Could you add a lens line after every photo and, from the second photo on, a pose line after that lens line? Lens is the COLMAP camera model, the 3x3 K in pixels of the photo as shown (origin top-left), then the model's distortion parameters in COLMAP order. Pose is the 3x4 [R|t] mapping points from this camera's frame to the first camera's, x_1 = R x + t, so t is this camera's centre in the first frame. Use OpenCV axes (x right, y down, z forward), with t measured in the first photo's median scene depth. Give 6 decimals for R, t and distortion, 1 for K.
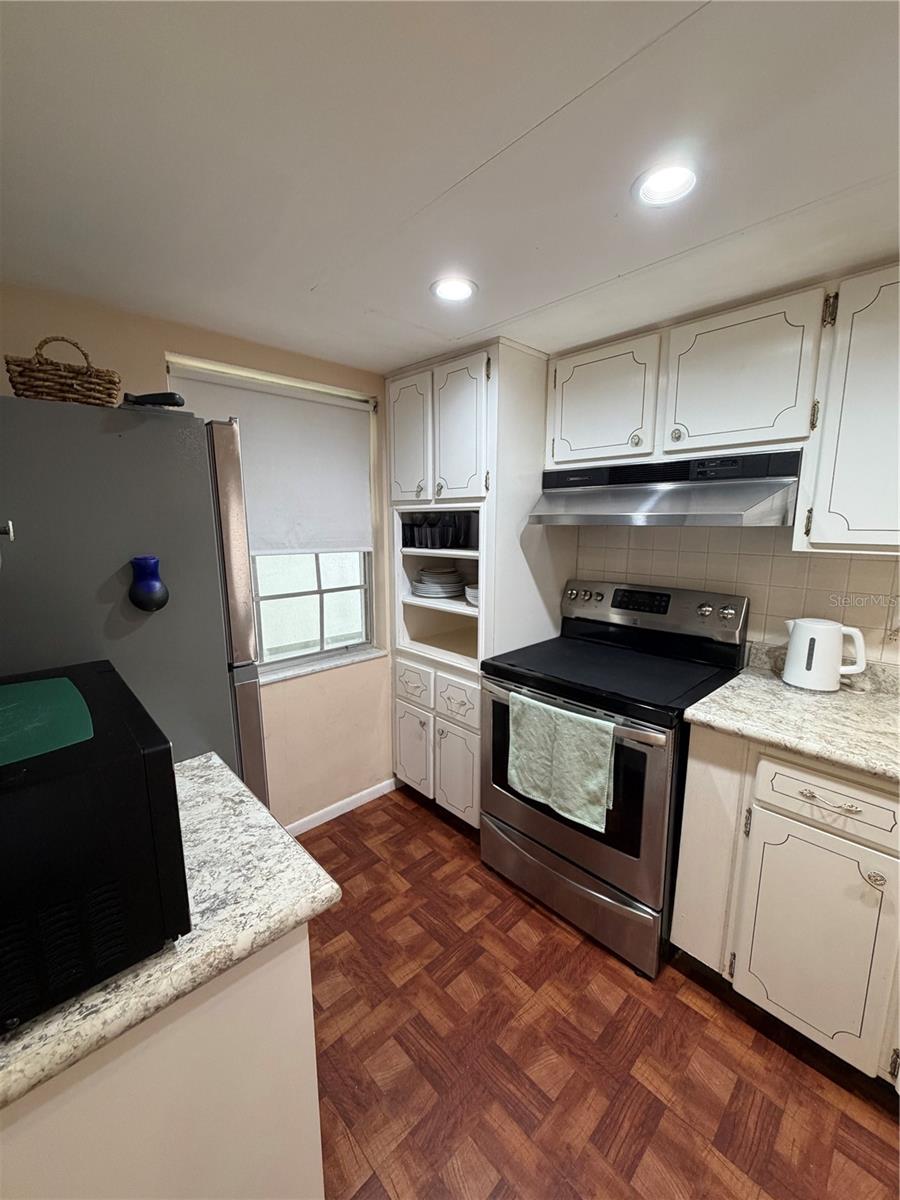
lens RADIAL K [[477.7, 0, 448.0], [0, 477.7, 598.4], [0, 0, 1]] dist [-0.000257, 0.000615]
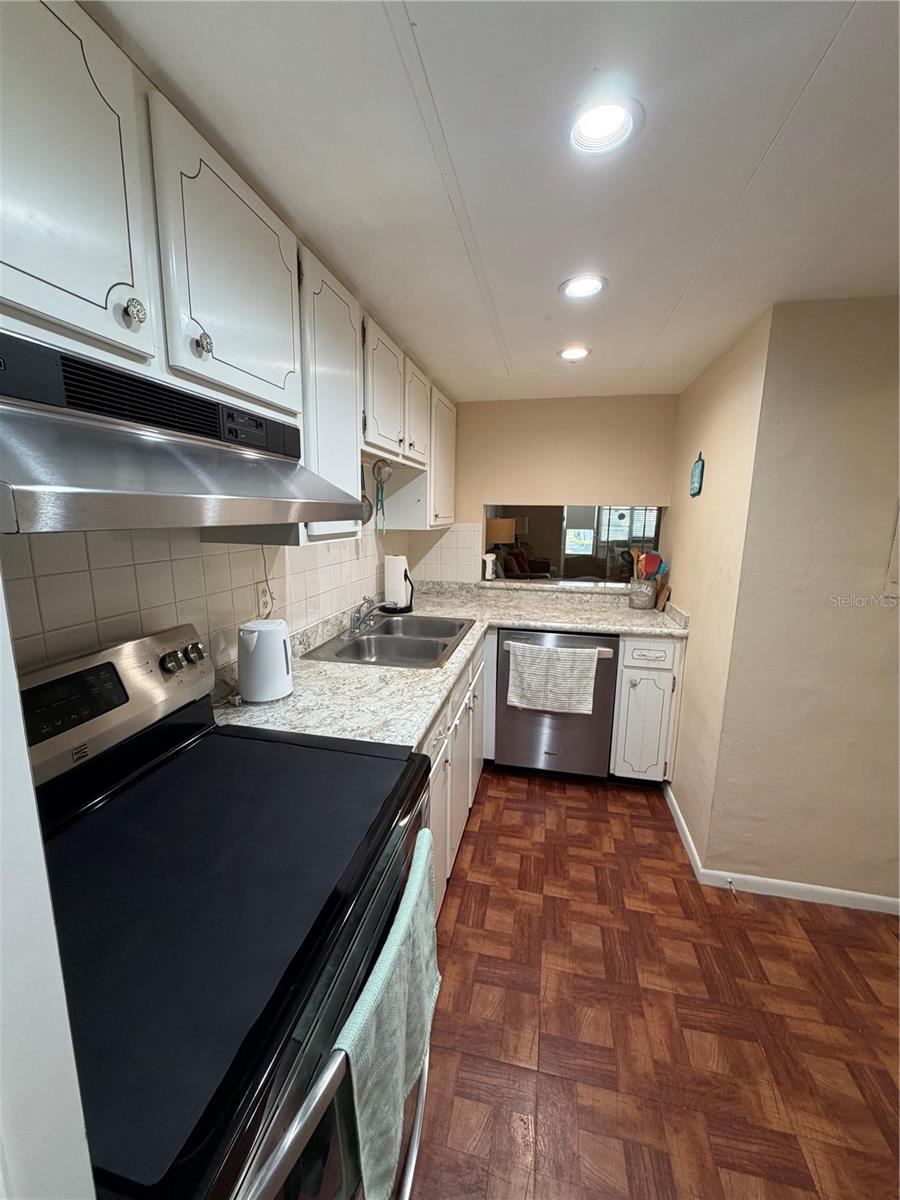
lens RADIAL K [[477.7, 0, 448.0], [0, 477.7, 598.4], [0, 0, 1]] dist [-0.000257, 0.000615]
pose [[-0.564327, -0.157349, 0.810418, -0.137831], [0.120573, 0.955432, 0.269464, -0.195979], [-0.816699, 0.249781, -0.520204, 1.169465]]
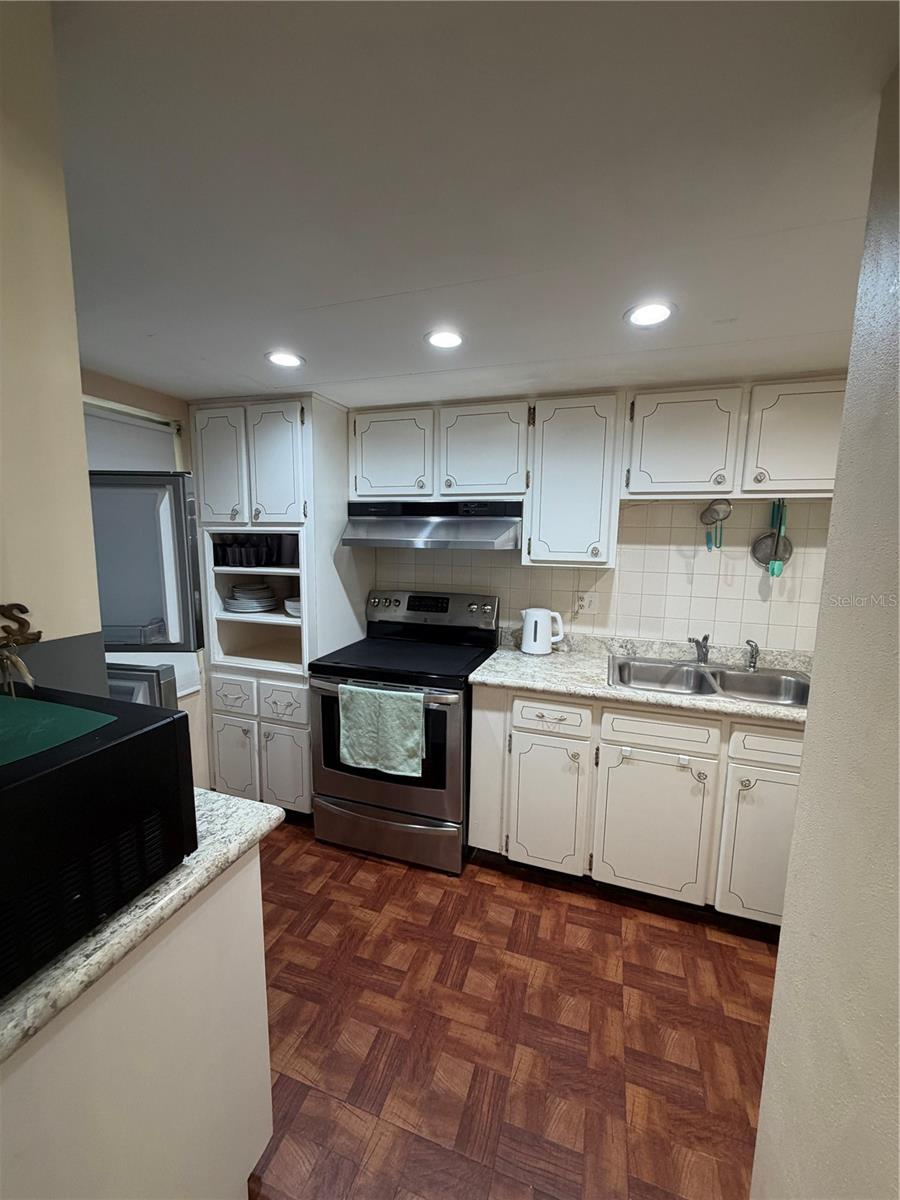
lens RADIAL K [[477.7, 0, 448.0], [0, 477.7, 598.4], [0, 0, 1]] dist [-0.000257, 0.000615]
pose [[0.886028, -0.050657, 0.460856, -0.194193], [0.062584, 0.997983, -0.010625, 0.009199], [-0.459388, 0.038256, 0.887411, -0.239954]]
